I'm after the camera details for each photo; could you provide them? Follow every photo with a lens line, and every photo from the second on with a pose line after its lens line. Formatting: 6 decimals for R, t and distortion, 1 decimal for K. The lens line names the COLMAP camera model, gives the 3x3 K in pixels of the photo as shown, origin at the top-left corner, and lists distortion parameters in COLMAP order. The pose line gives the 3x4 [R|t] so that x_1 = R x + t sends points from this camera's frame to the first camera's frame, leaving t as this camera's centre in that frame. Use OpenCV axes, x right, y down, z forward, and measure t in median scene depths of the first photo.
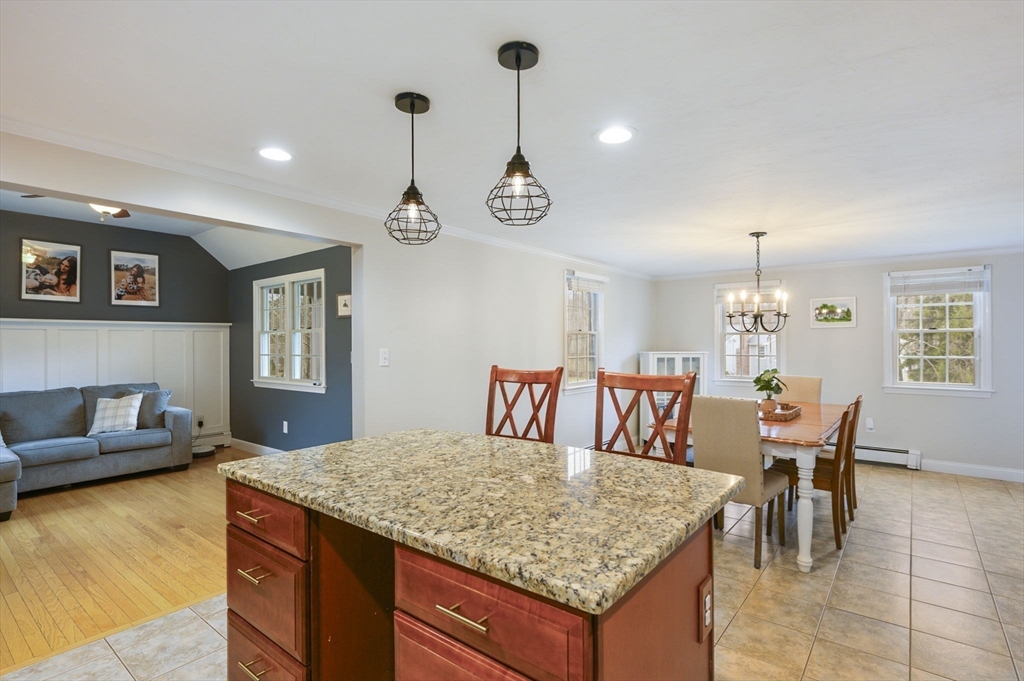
lens RADIAL K [[493.3, 0, 513.1], [0, 493.3, 343.7], [0, 0, 1]] dist [0.004111, 0.000088]
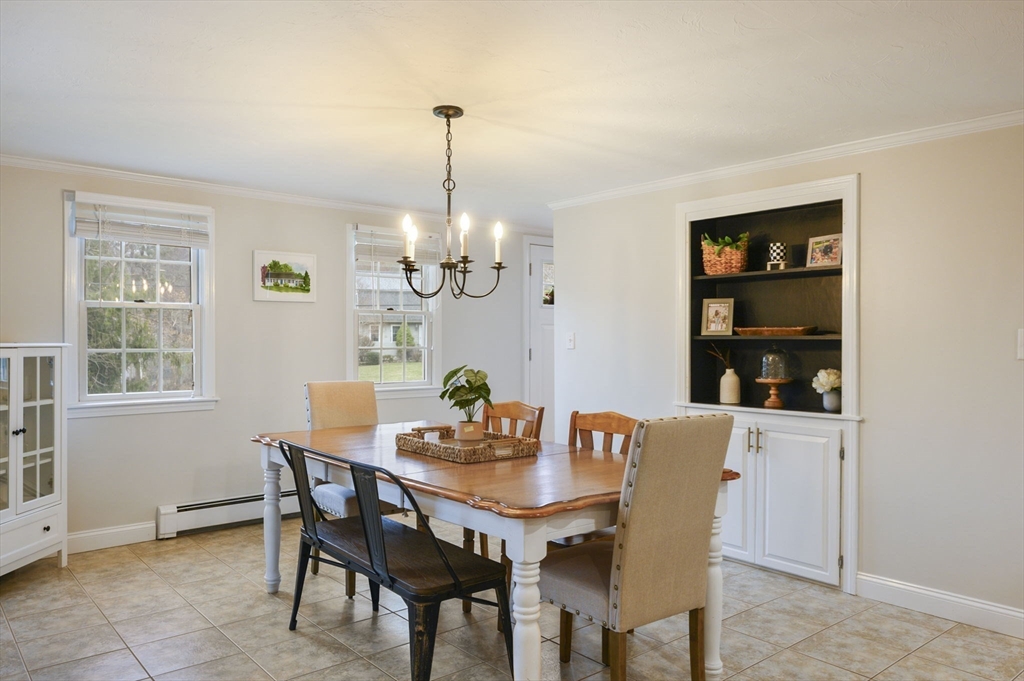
lens RADIAL K [[741.5, 0, 518.1], [0, 741.5, 340.8], [0, 0, 1]] dist [0.009341, -0.004600]
pose [[0.197168, -0.002230, 0.980367, -0.201045], [0.003216, 0.999994, 0.001628, 0.016172], [-0.980364, 0.002832, 0.197174, 0.573772]]
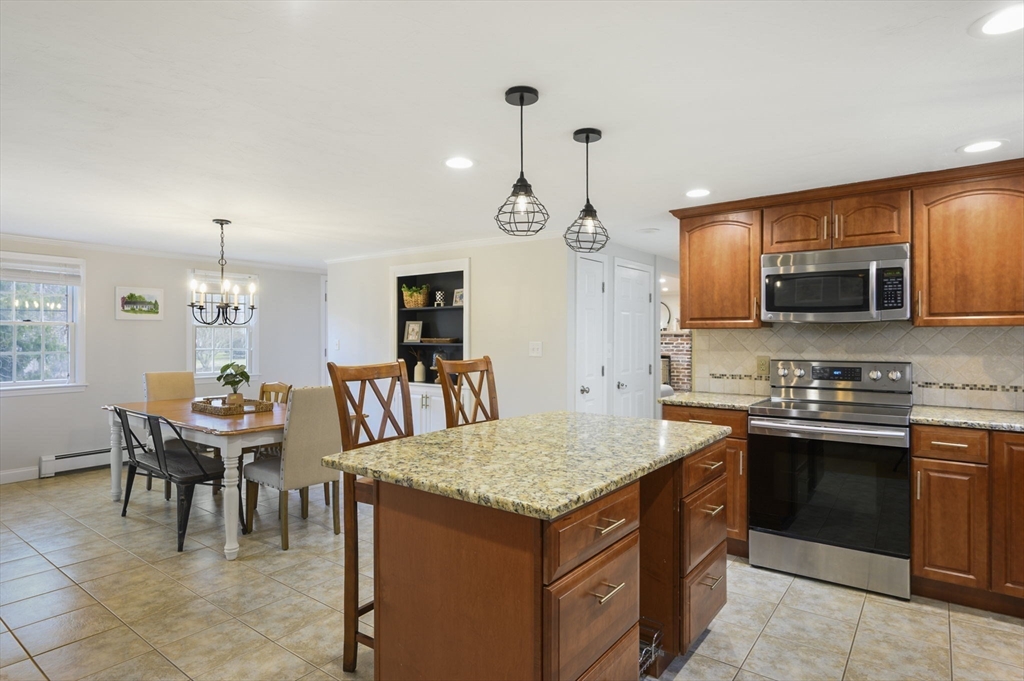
lens RADIAL K [[562.8, 0, 513.1], [0, 562.8, 332.3], [0, 0, 1]] dist [0.000671, -0.000600]
pose [[-0.023881, 0.008175, 0.999681, -0.449219], [0.002864, 0.999963, -0.008108, 0.001379], [-0.999711, 0.002670, -0.023903, 0.346195]]
